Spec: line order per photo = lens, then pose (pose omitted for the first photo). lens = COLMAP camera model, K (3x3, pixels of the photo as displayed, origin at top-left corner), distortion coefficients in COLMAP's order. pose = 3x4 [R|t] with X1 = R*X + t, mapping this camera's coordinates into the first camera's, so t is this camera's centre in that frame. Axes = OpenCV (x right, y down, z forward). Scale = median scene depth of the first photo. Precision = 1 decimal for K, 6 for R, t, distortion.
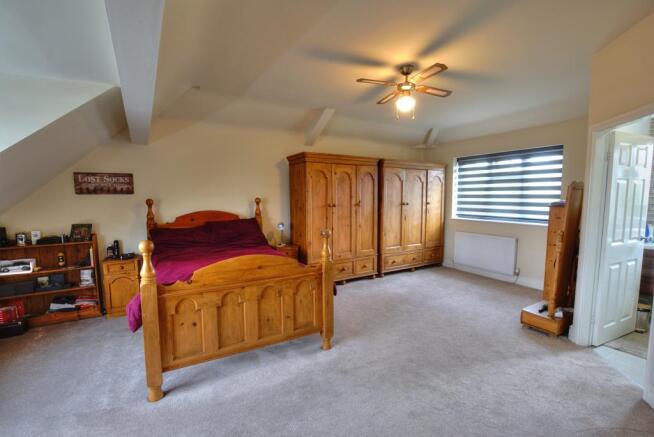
lens RADIAL K [[287.9, 0, 327.0], [0, 287.9, 218.5], [0, 0, 1]] dist [0.000278, 0.000112]
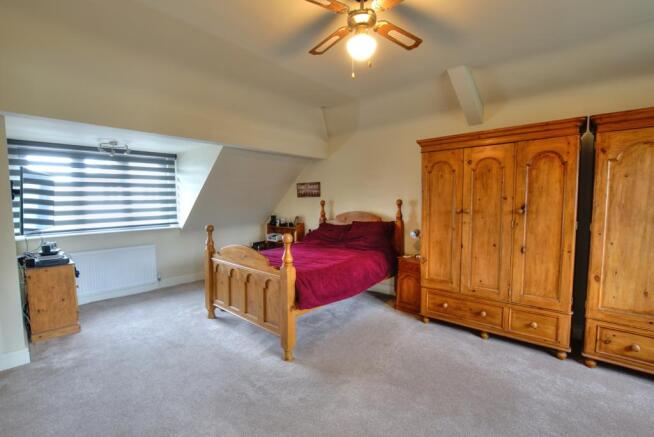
lens RADIAL K [[295.2, 0, 327.2], [0, 295.2, 224.0], [0, 0, 1]] dist [-0.000556, -0.000014]
pose [[0.334422, 0.077483, -0.939233, 0.560801], [-0.067754, 0.996012, 0.058043, -0.034557], [0.939985, 0.044226, 0.338338, 0.477909]]
